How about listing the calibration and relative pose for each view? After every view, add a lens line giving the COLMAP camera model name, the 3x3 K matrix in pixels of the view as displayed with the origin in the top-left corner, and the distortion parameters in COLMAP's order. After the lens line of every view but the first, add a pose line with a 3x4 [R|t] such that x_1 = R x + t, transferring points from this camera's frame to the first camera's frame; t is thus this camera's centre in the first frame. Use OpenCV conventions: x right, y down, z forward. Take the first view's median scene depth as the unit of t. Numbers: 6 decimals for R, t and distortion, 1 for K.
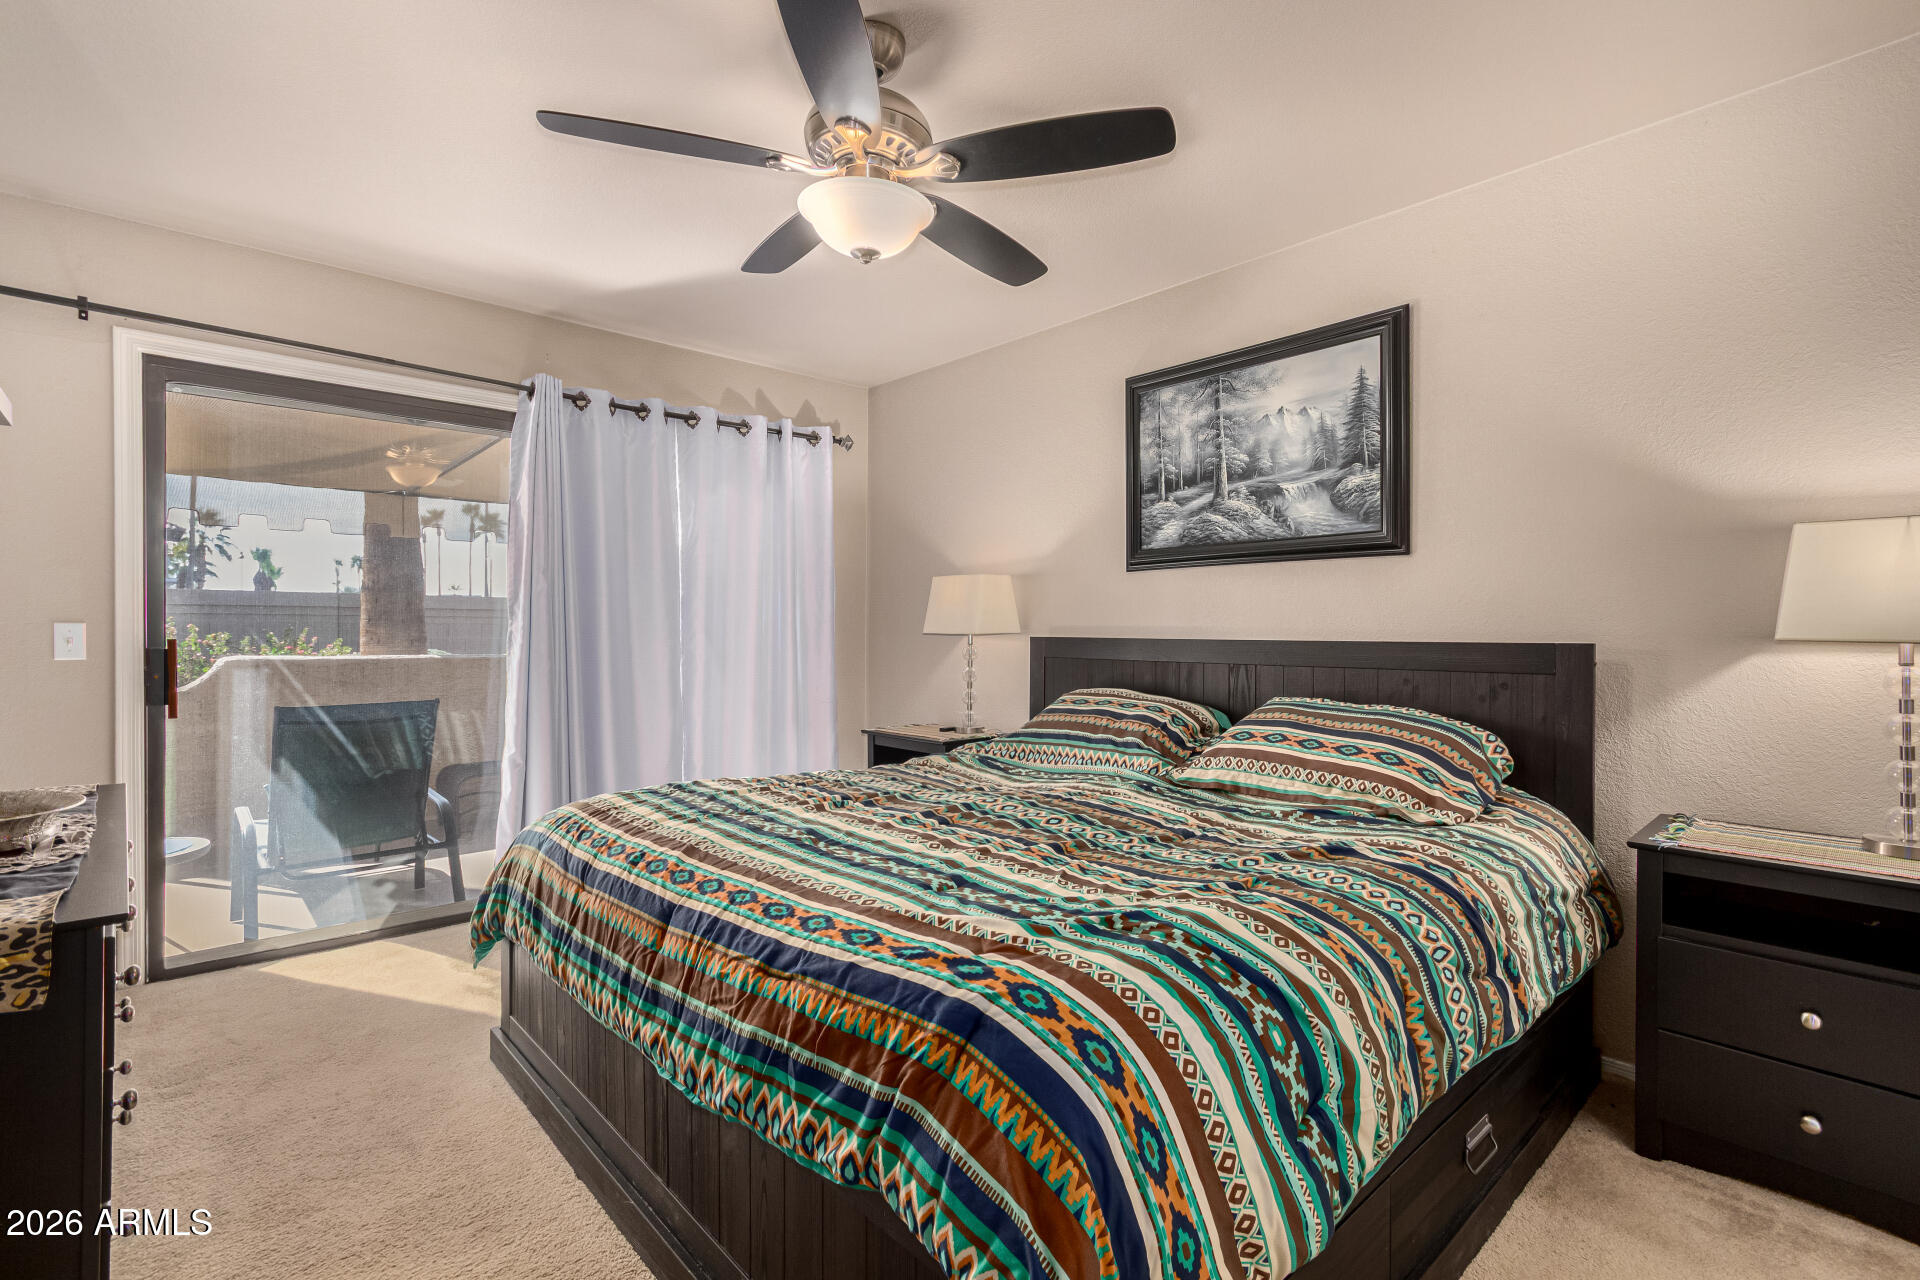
lens RADIAL K [[884.4, 0, 959.9], [0, 884.4, 638.2], [0, 0, 1]] dist [0.003140, 0.000610]
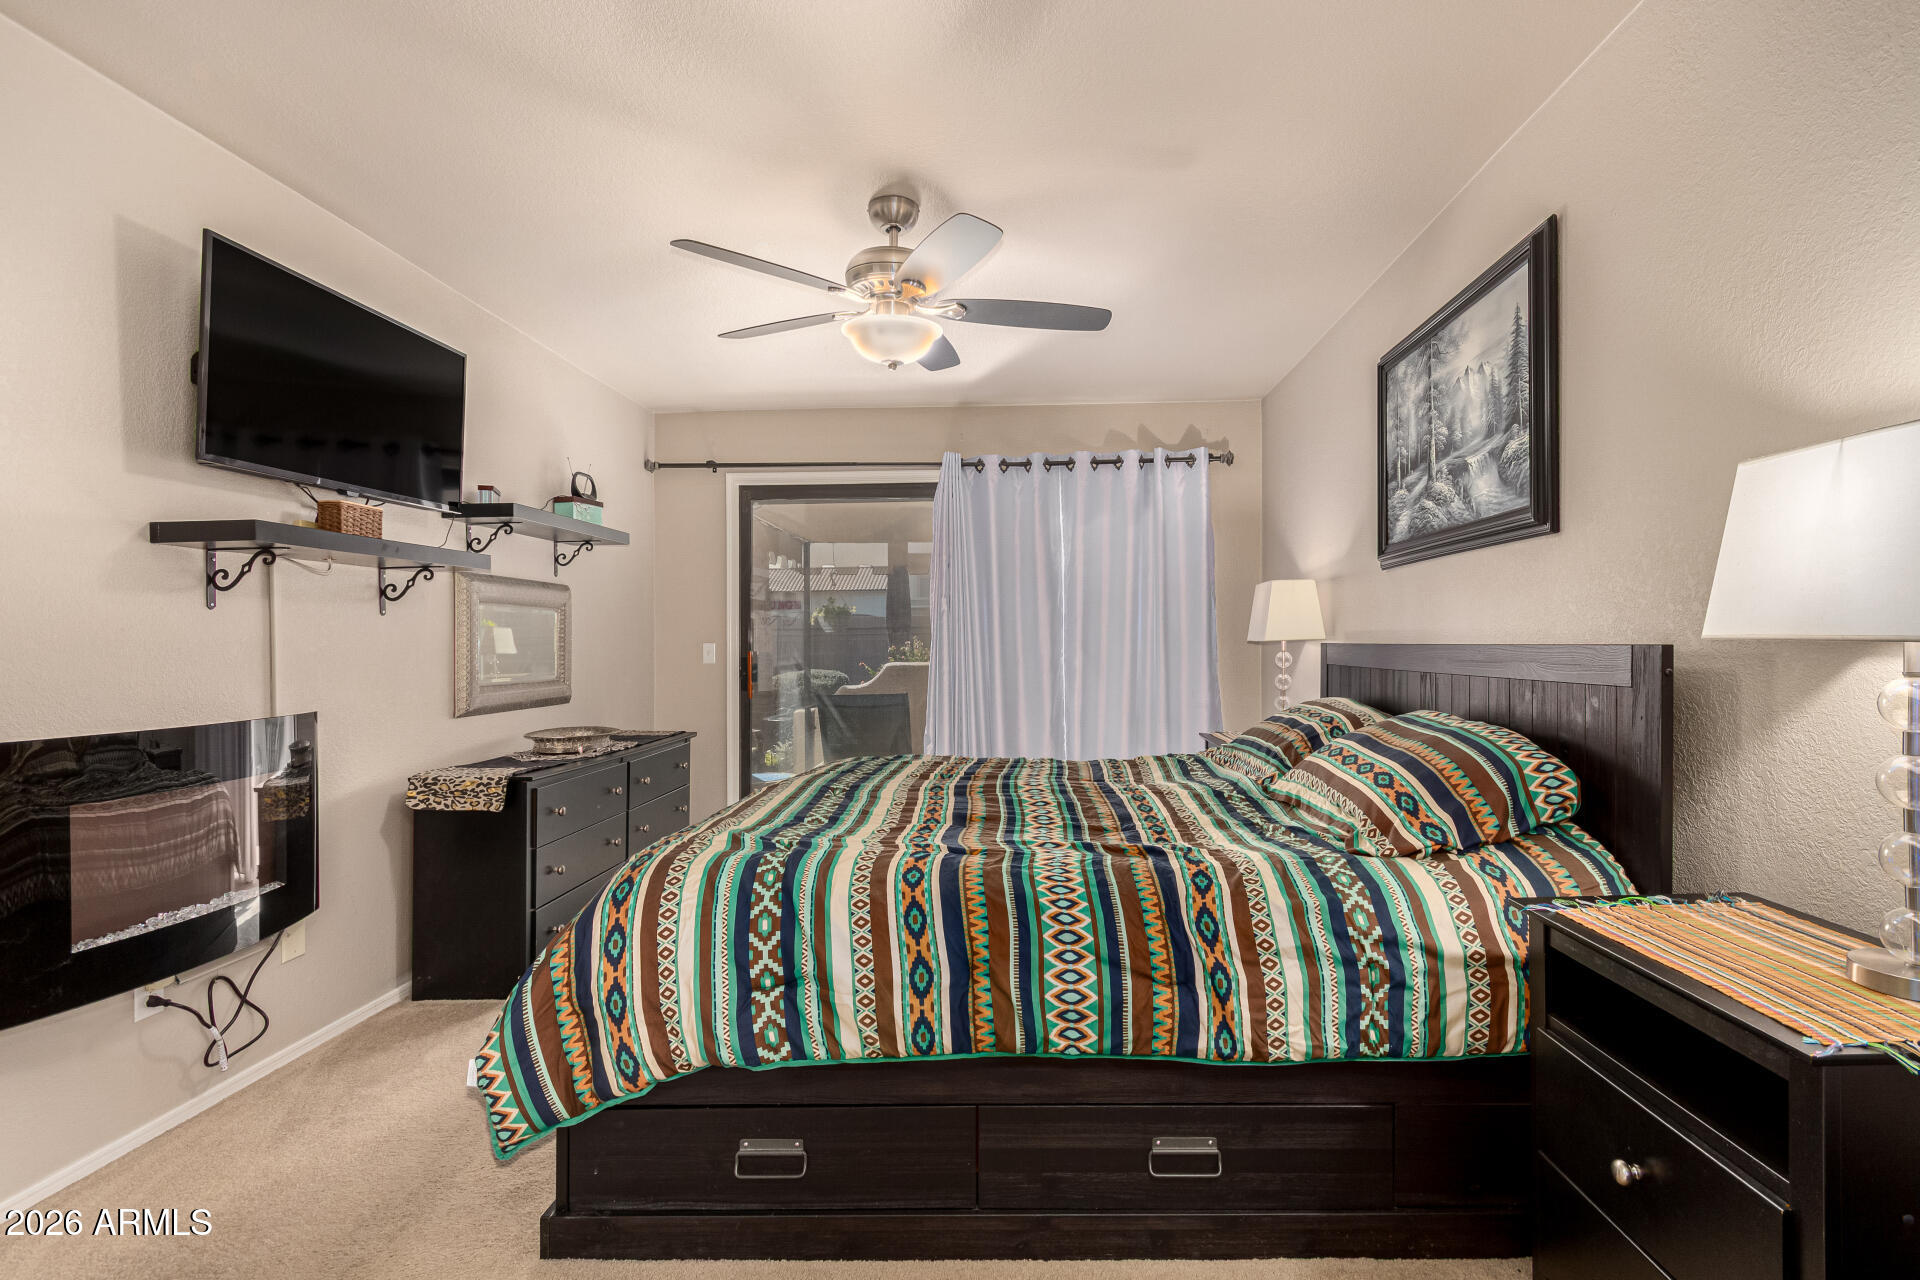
lens RADIAL K [[899.0, 0, 1010.0], [0, 899.0, 645.9], [0, 0, 1]] dist [-0.000801, 0.000097]
pose [[0.731731, -0.011145, -0.681503, 0.636975], [0.010242, 0.999933, -0.005356, 0.004399], [0.681517, -0.003060, 0.731796, 0.079465]]
